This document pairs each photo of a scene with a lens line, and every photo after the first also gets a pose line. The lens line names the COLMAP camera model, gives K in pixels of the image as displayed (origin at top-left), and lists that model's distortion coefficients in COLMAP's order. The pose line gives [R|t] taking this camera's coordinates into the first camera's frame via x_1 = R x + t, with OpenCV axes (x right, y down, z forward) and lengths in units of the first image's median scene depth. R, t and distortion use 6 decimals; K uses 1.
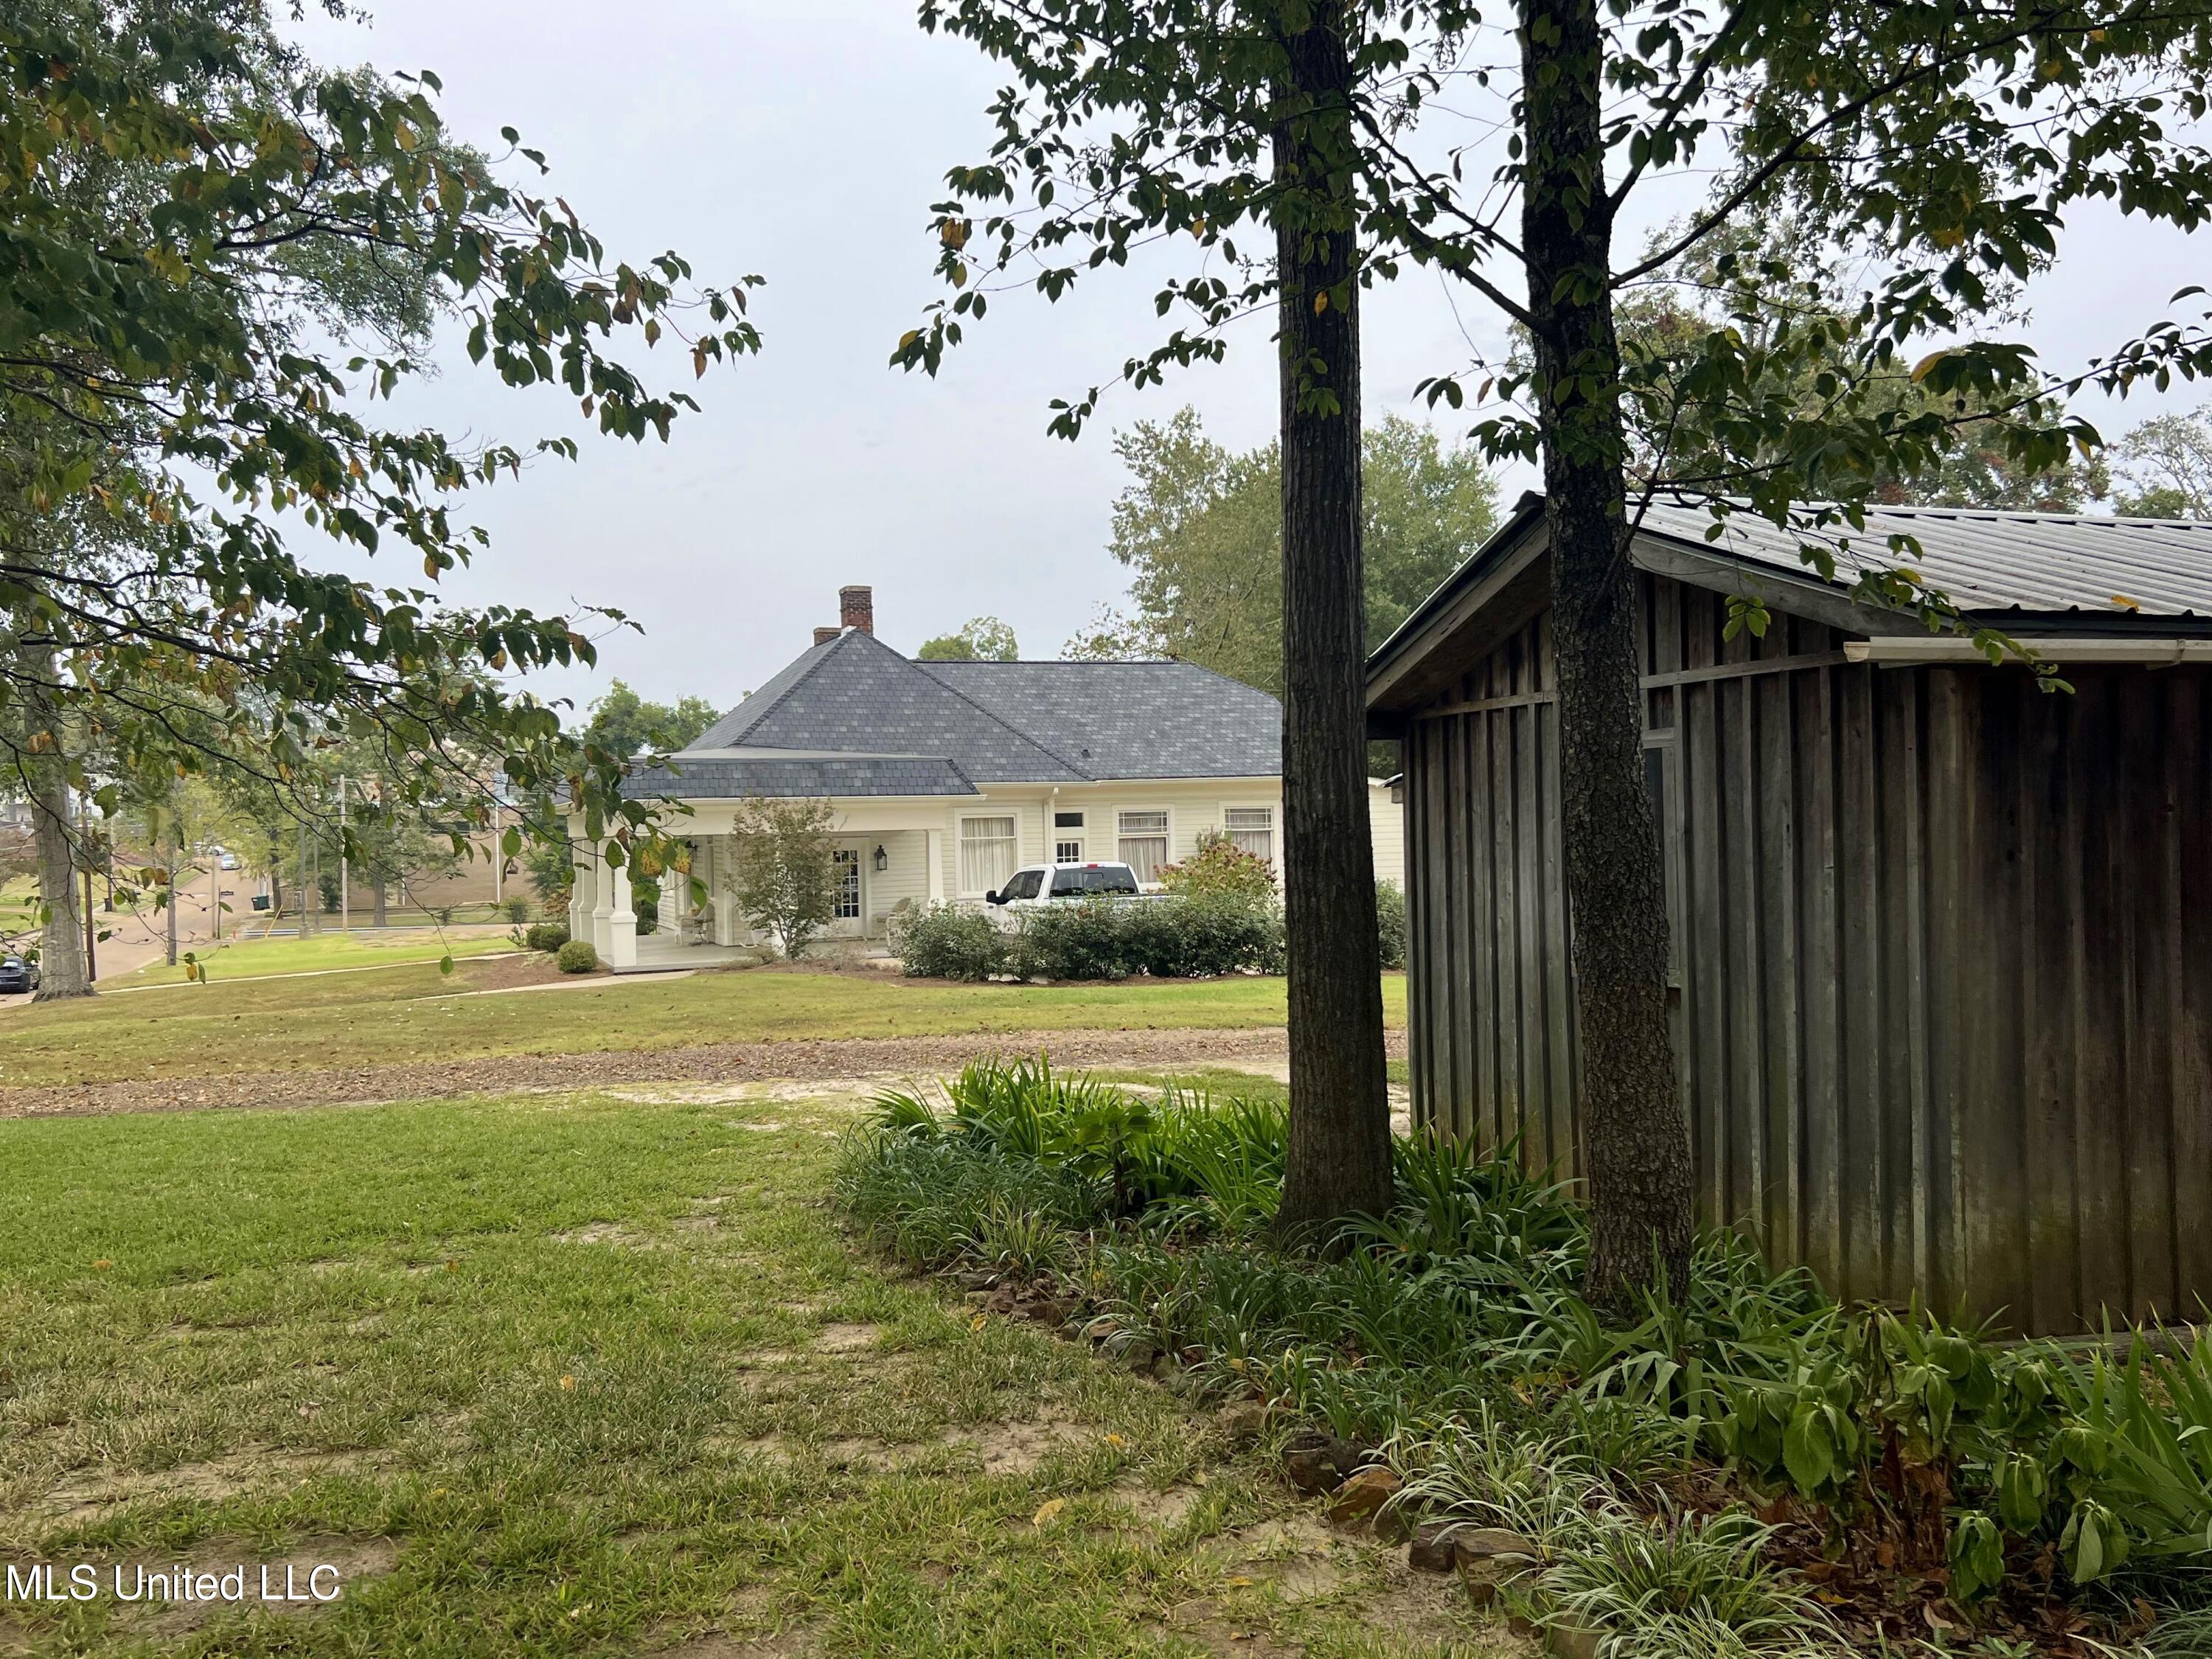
lens RADIAL K [[1864.0, 0, 1107.1], [0, 1864.0, 832.1], [0, 0, 1]] dist [0.014822, -0.005405]
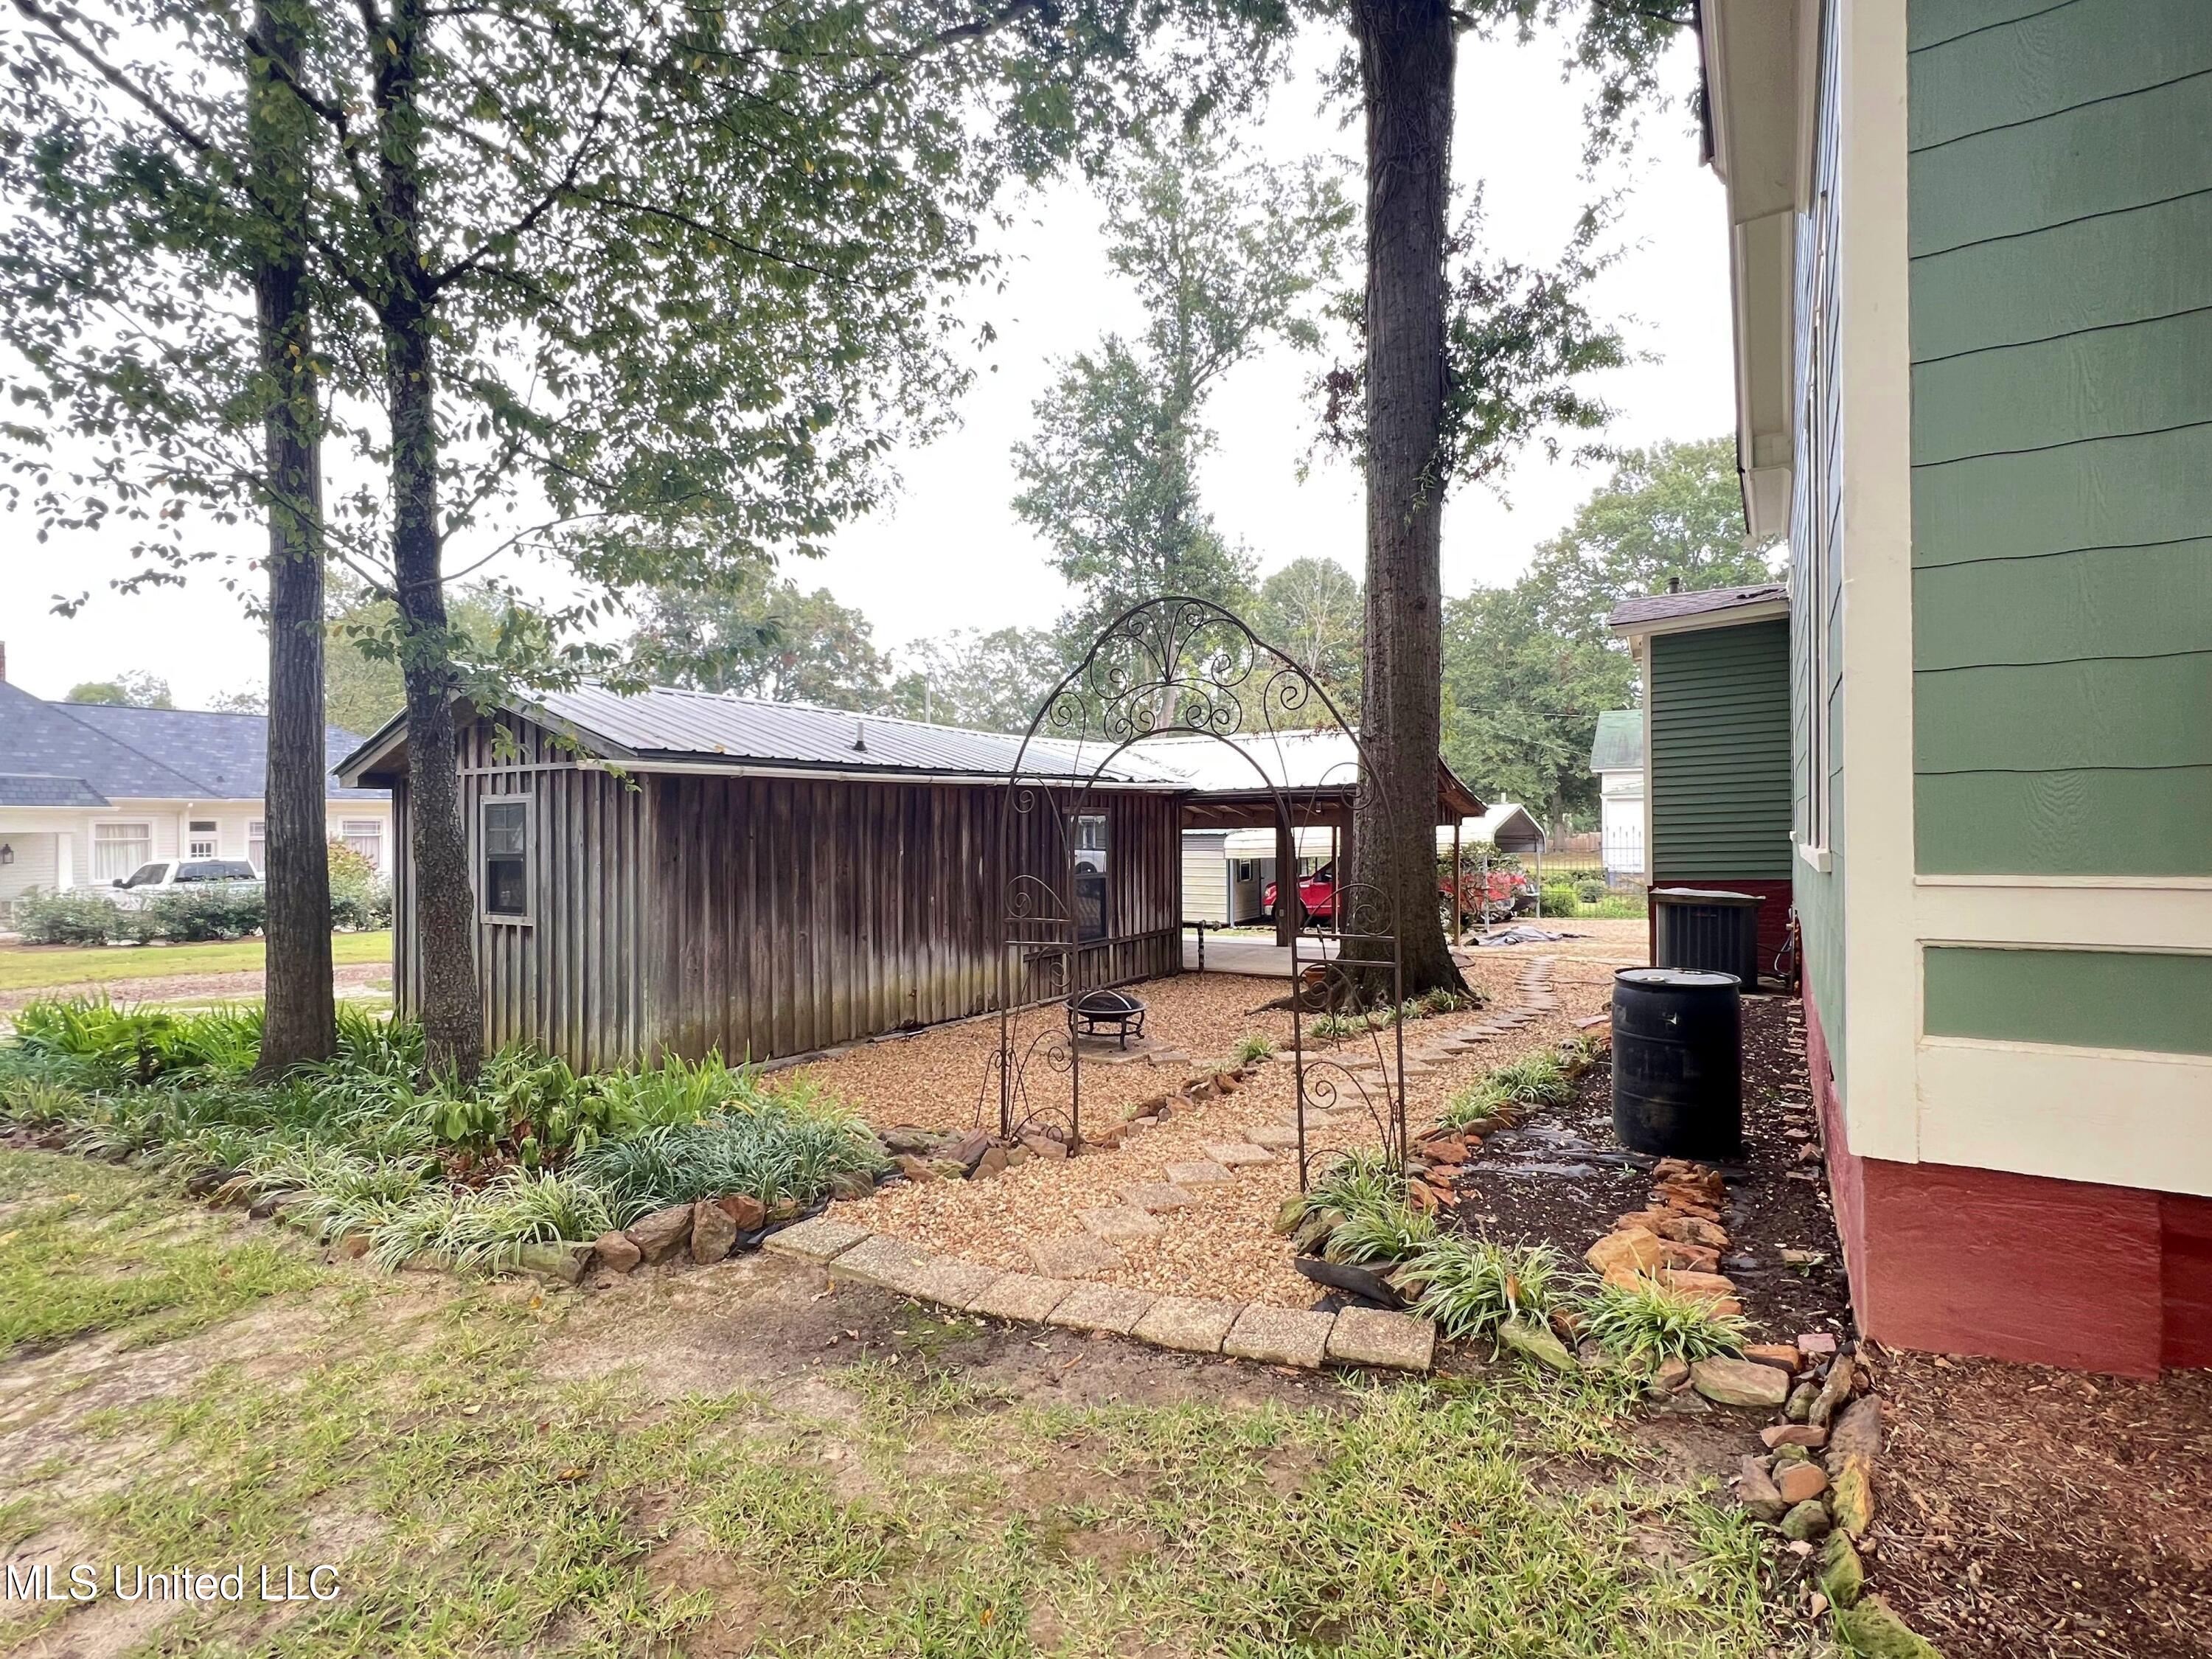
lens RADIAL K [[1048.6, 0, 1104.3], [0, 1048.6, 820.5], [0, 0, 1]] dist [-0.004461, 0.000657]
pose [[0.775690, 0.019575, 0.630810, 0.090824], [-0.008566, 0.999753, -0.020491, -0.011328], [-0.631055, 0.010491, 0.775667, -0.261254]]
